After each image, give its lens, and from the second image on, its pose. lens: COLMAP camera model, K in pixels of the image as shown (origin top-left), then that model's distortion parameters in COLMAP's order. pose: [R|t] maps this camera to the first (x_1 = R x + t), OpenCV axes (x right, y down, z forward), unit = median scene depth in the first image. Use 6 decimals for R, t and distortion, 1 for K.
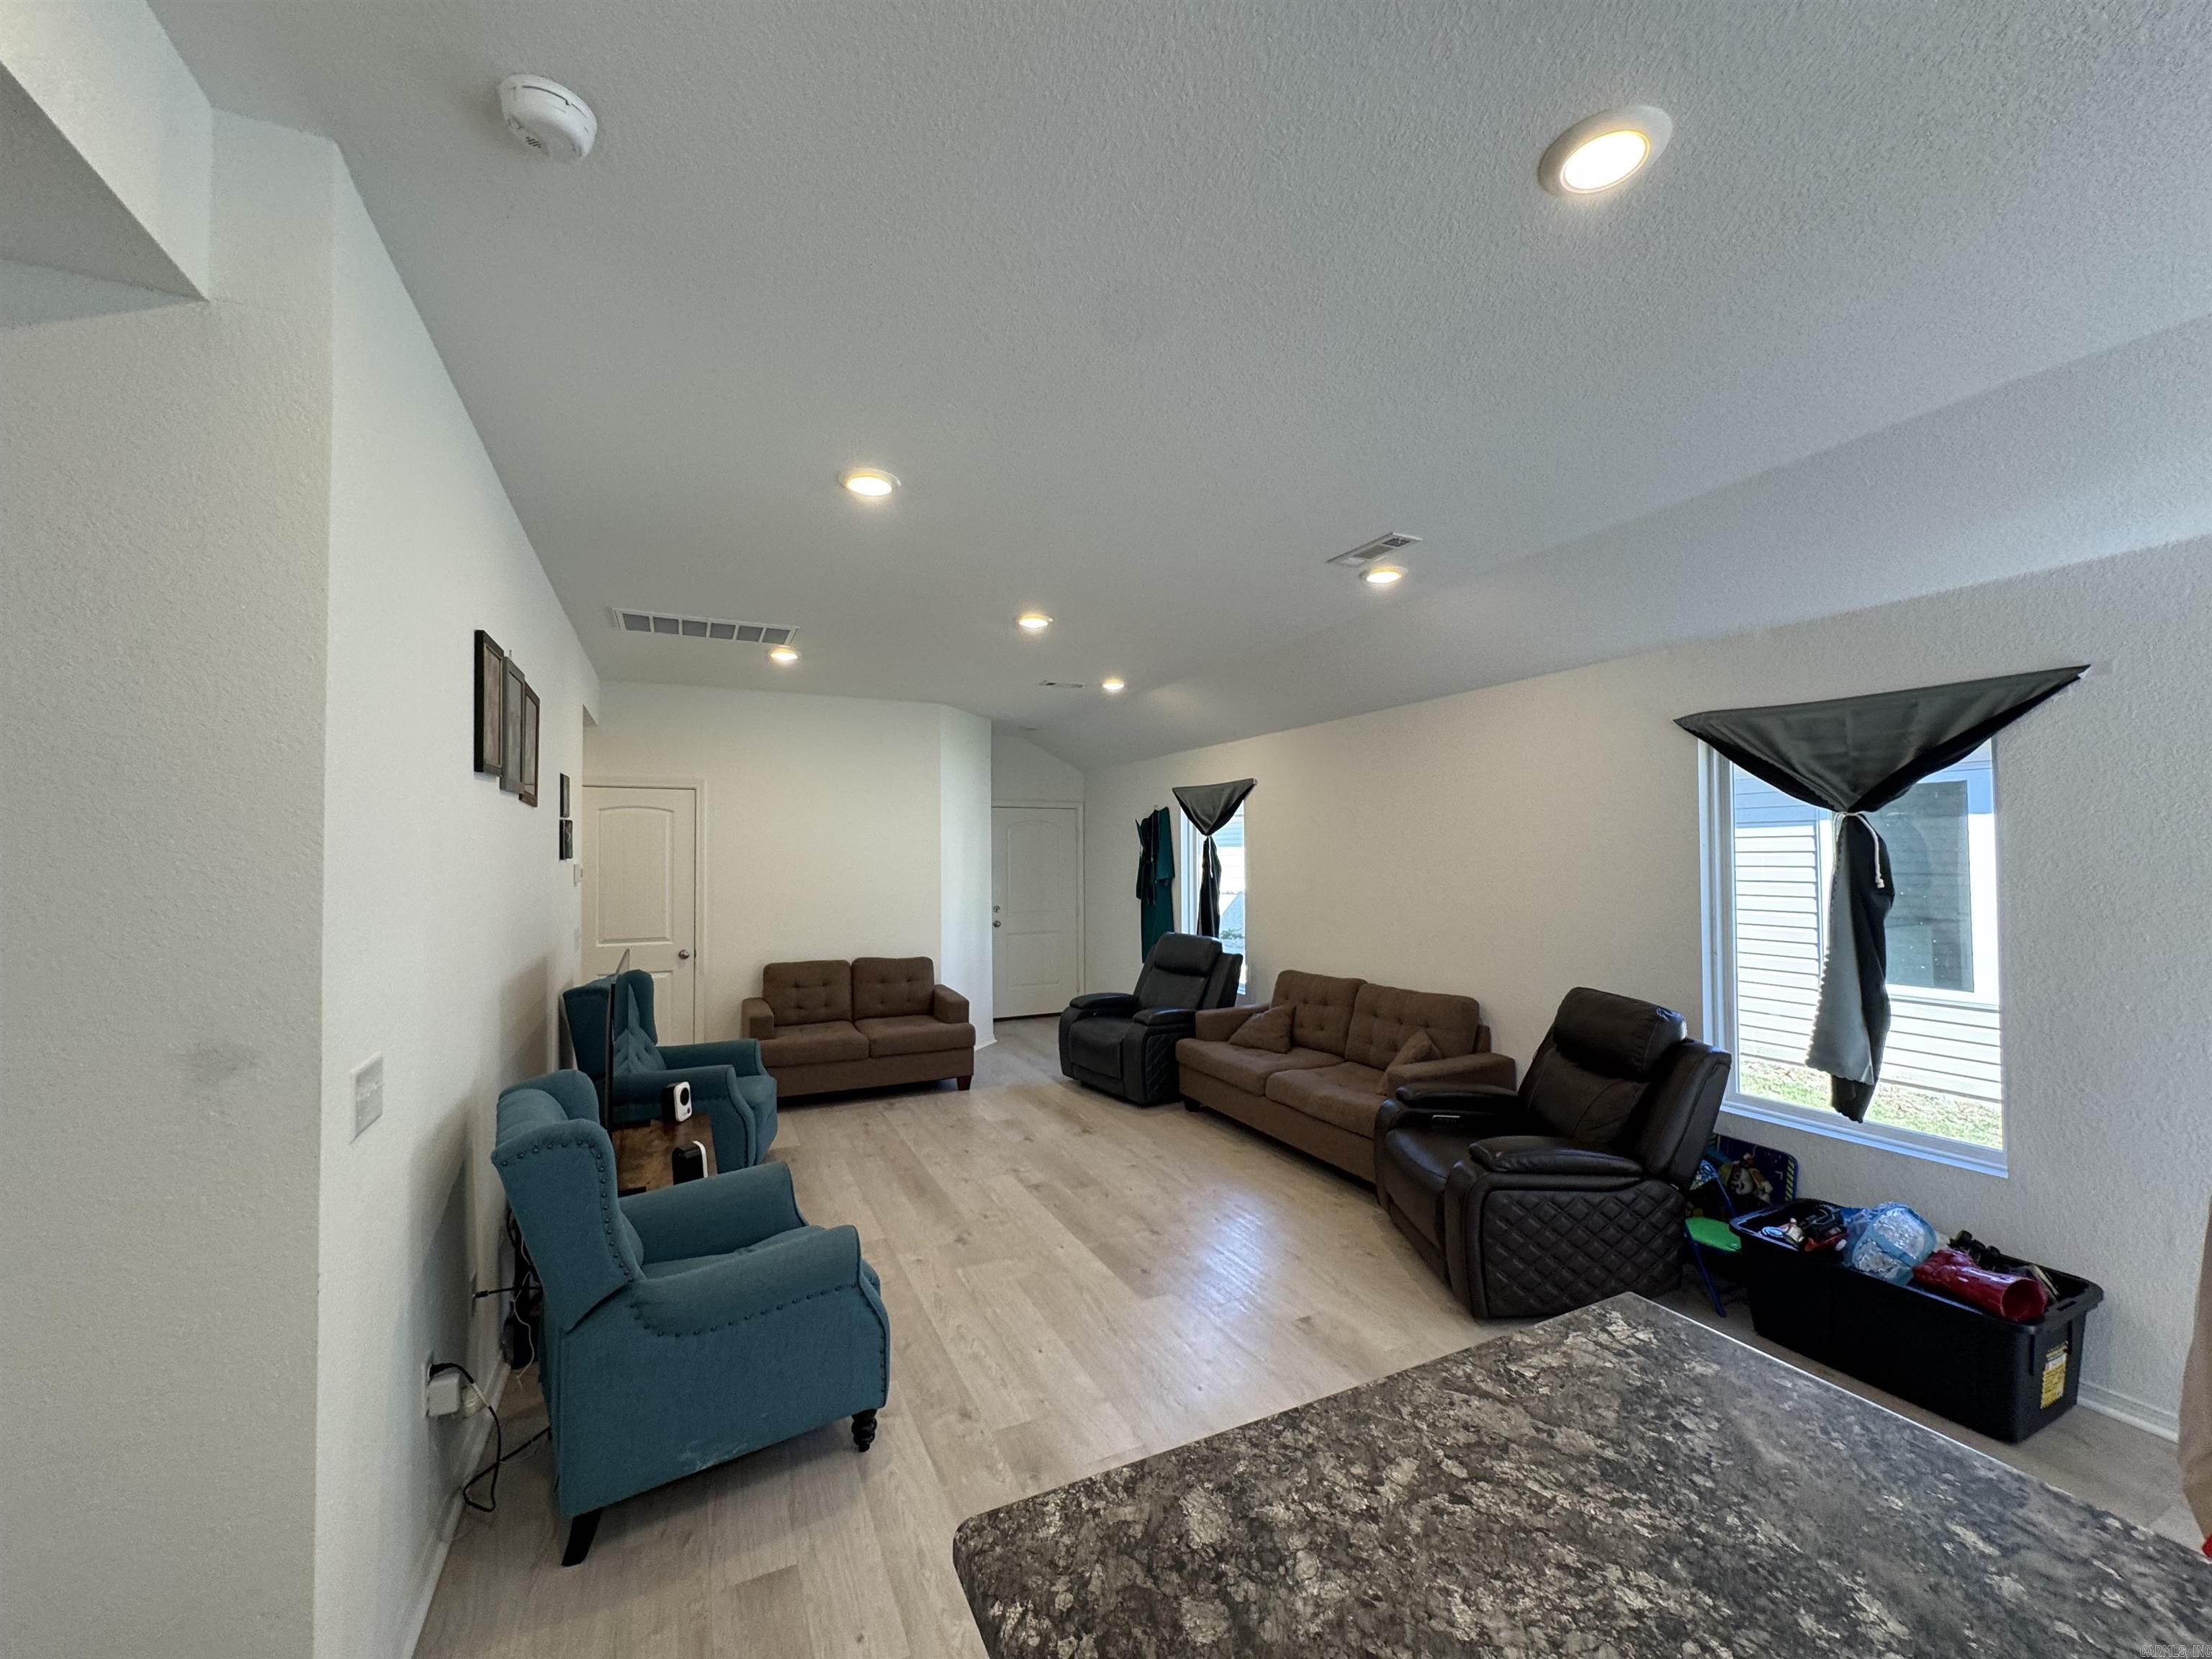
lens RADIAL K [[885.6, 0, 1105.7], [0, 885.6, 825.1], [0, 0, 1]] dist [-0.001504, 0.000125]
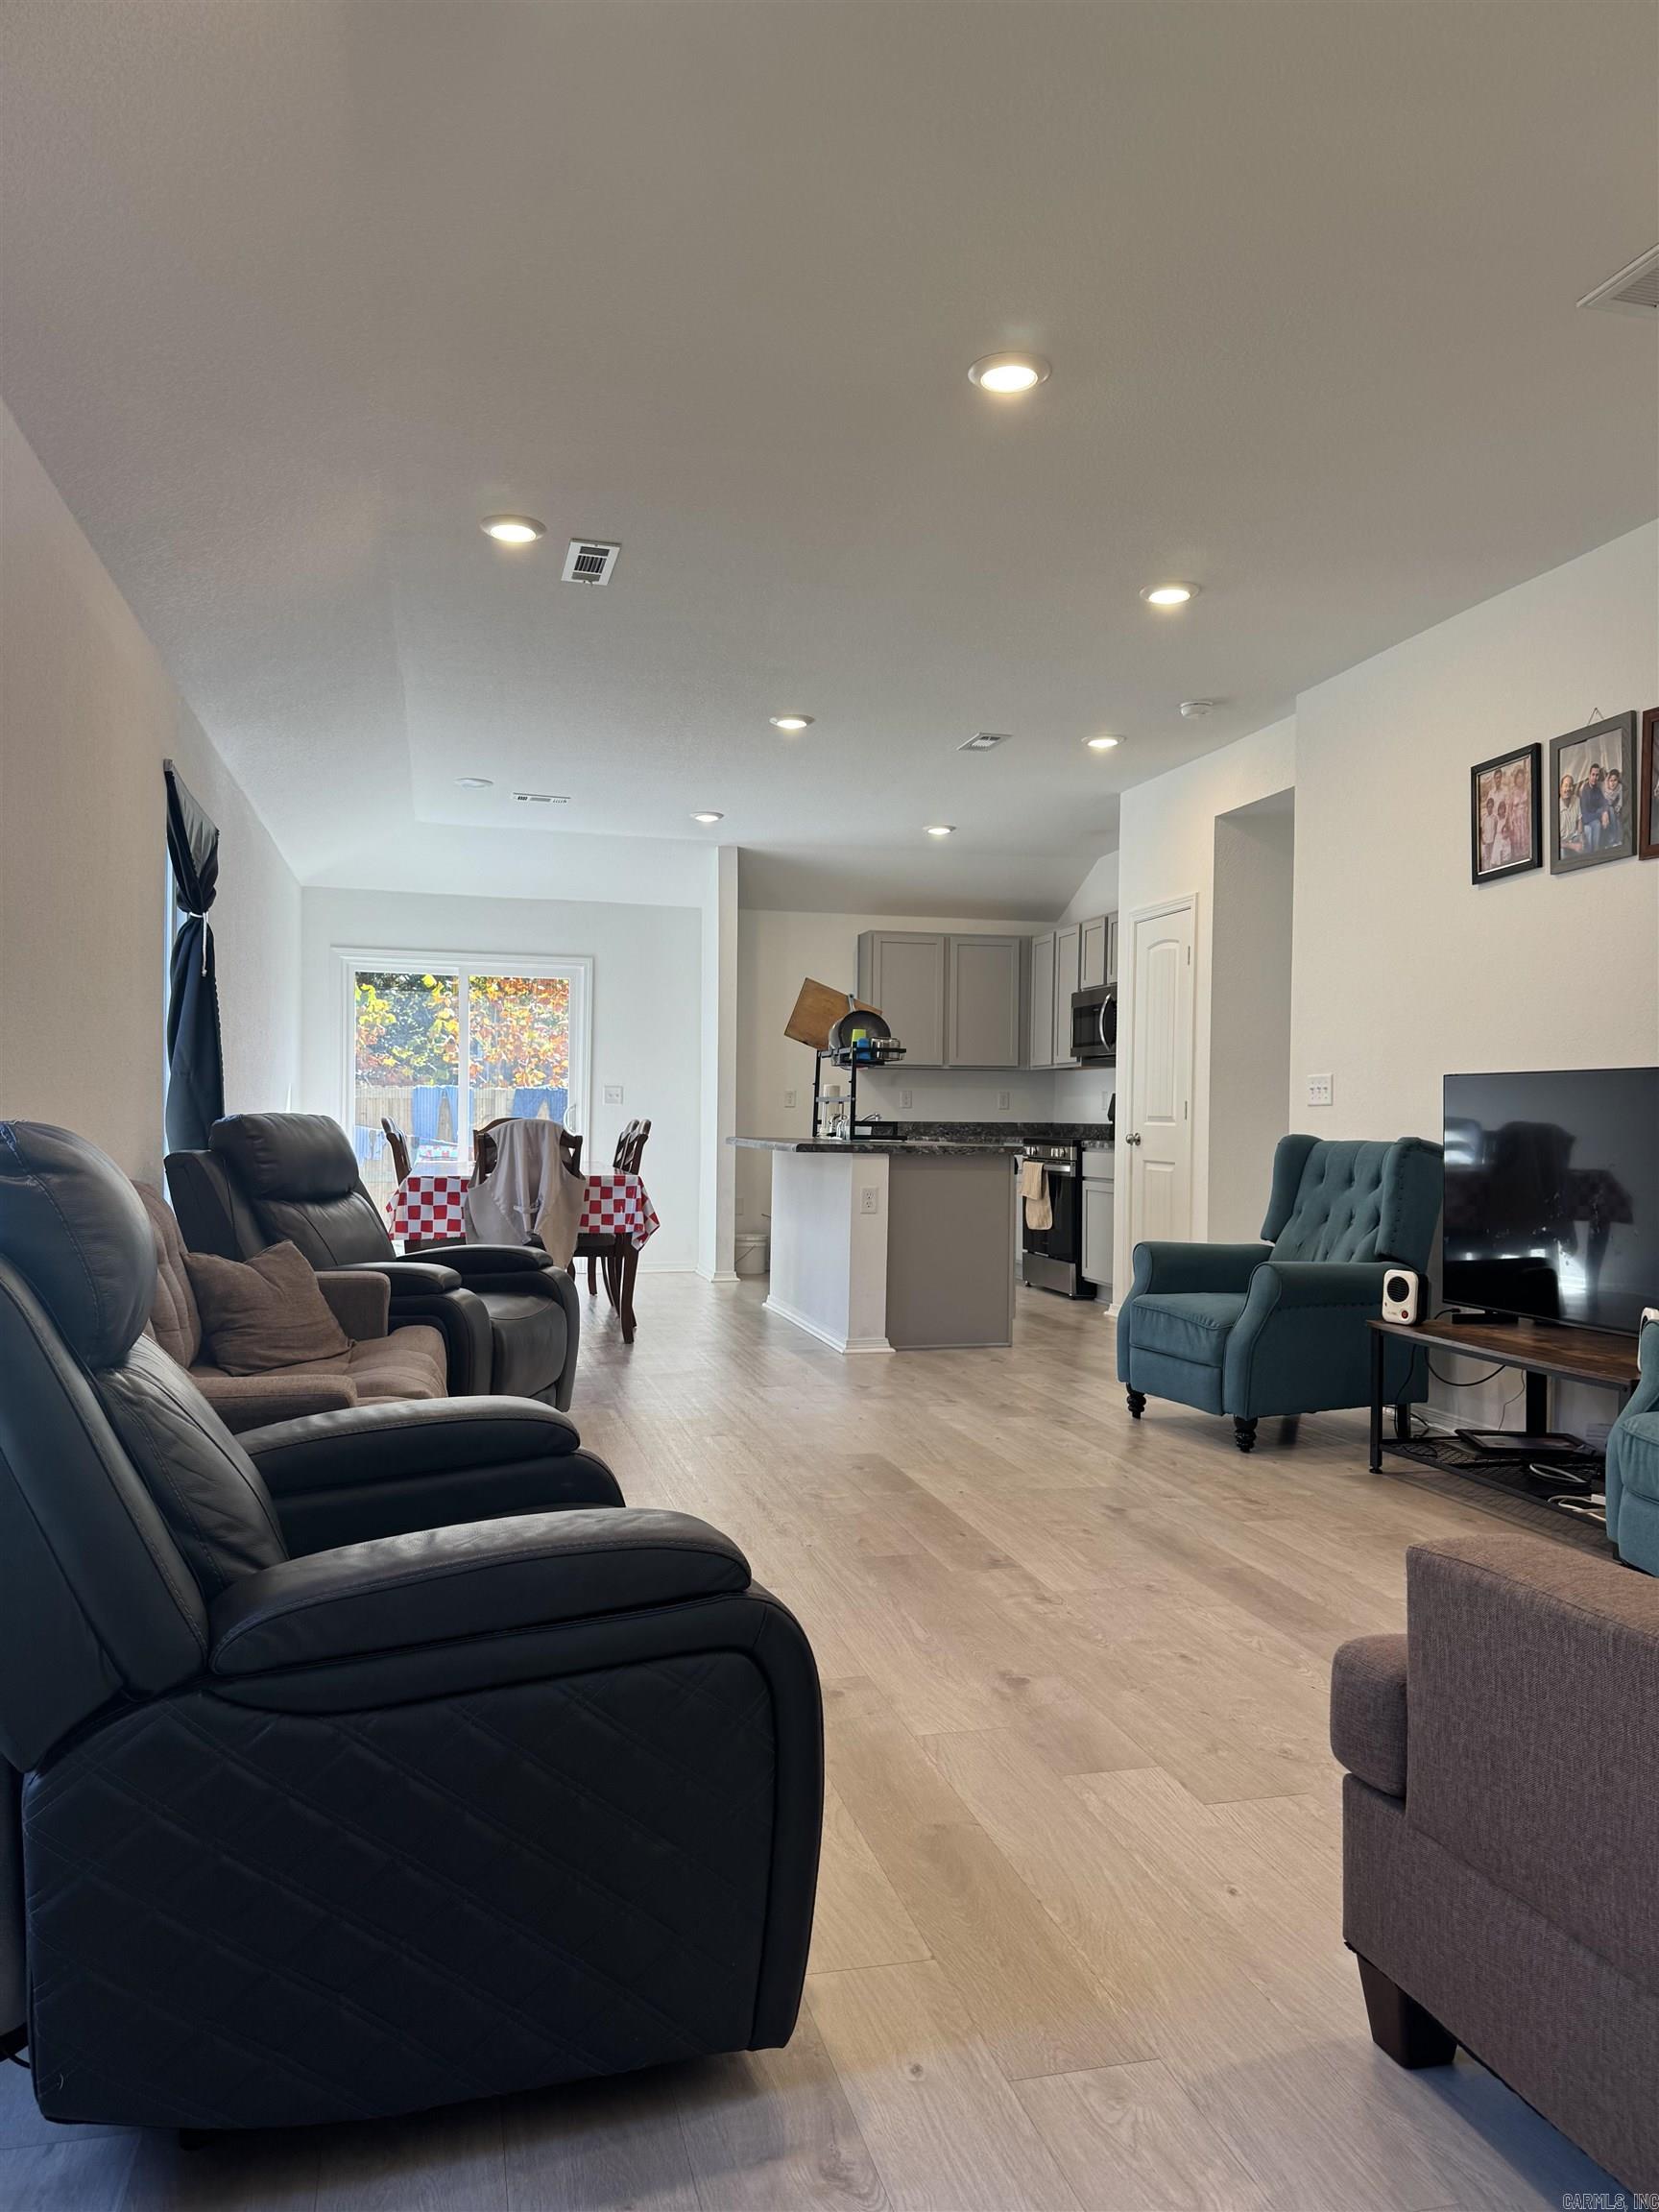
lens RADIAL K [[1541.0, 0, 830.4], [0, 1541.0, 1111.0], [0, 0, 1]] dist [0.183008, -0.394300]
pose [[-0.980166, -0.002835, 0.198156, -0.199580], [-0.010293, 0.999276, -0.036620, 0.241447], [-0.197909, -0.037933, -0.979486, 2.348314]]
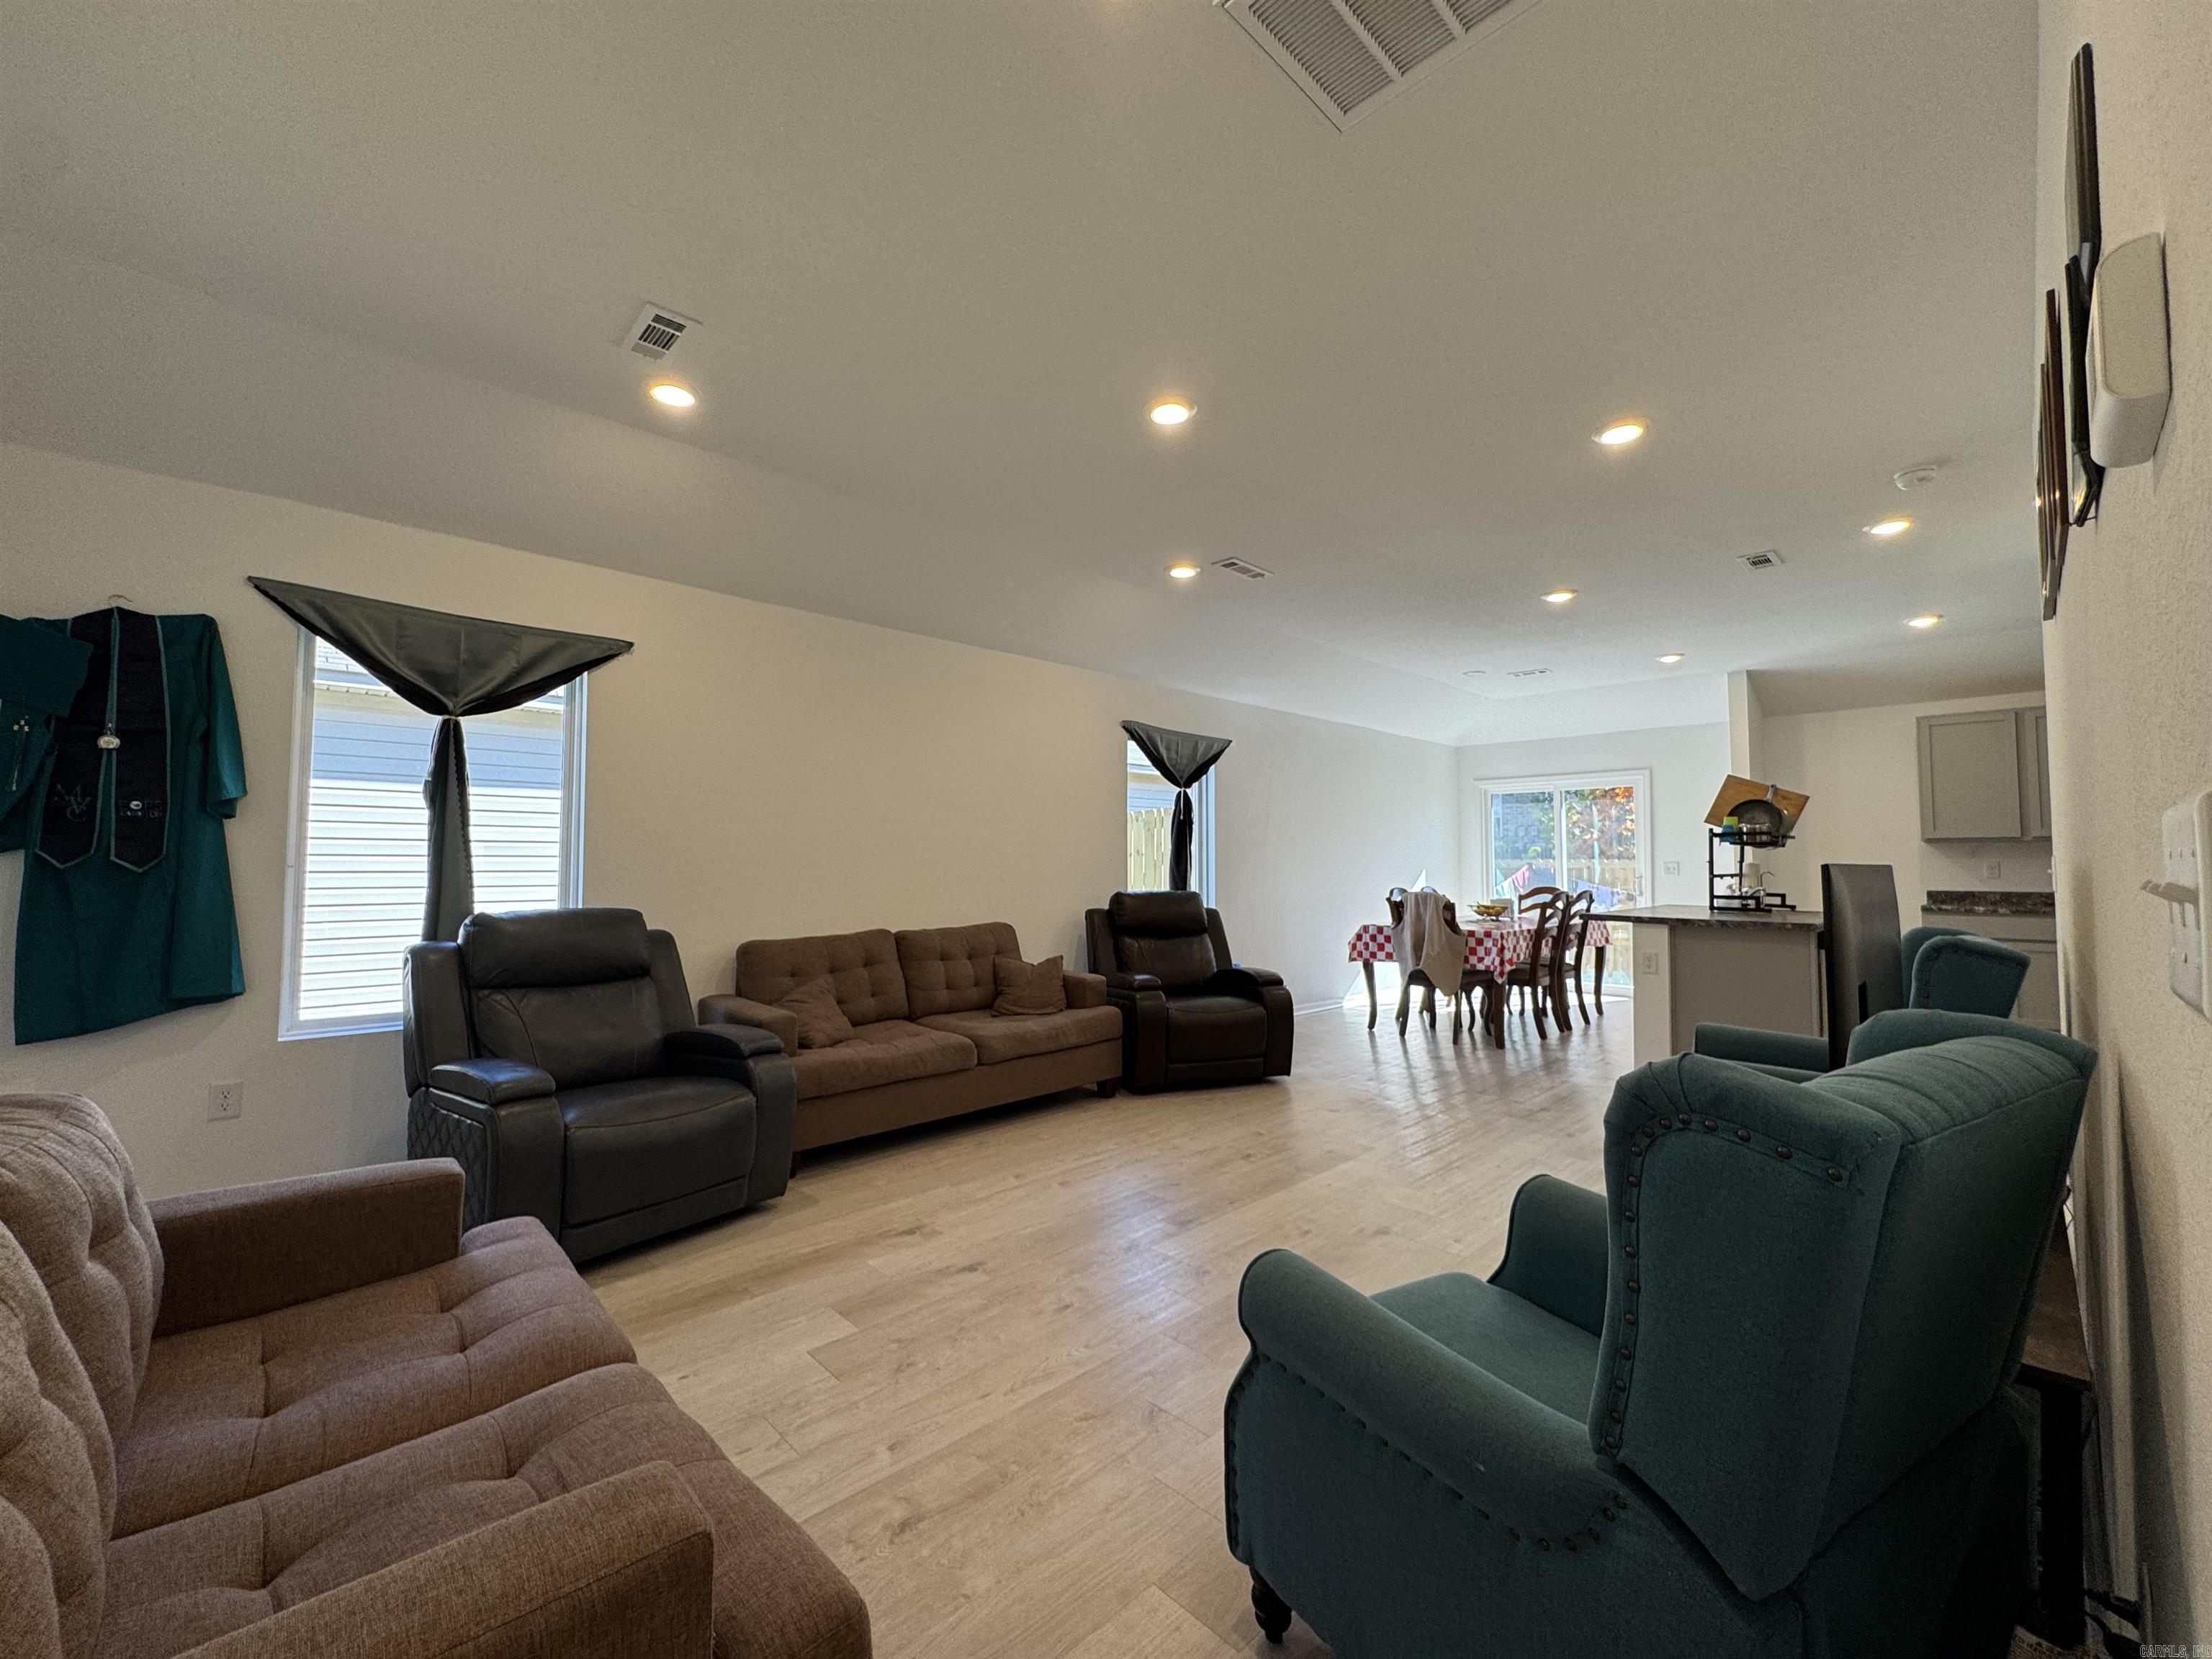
lens RADIAL K [[888.8, 0, 1105.4], [0, 888.8, 823.7], [0, 0, 1]] dist [-0.003059, 0.000826]
pose [[-0.317285, 0.050433, 0.946988, -0.920626], [-0.031075, 0.997496, -0.063535, 0.180219], [-0.947821, -0.049586, -0.314923, 1.623142]]
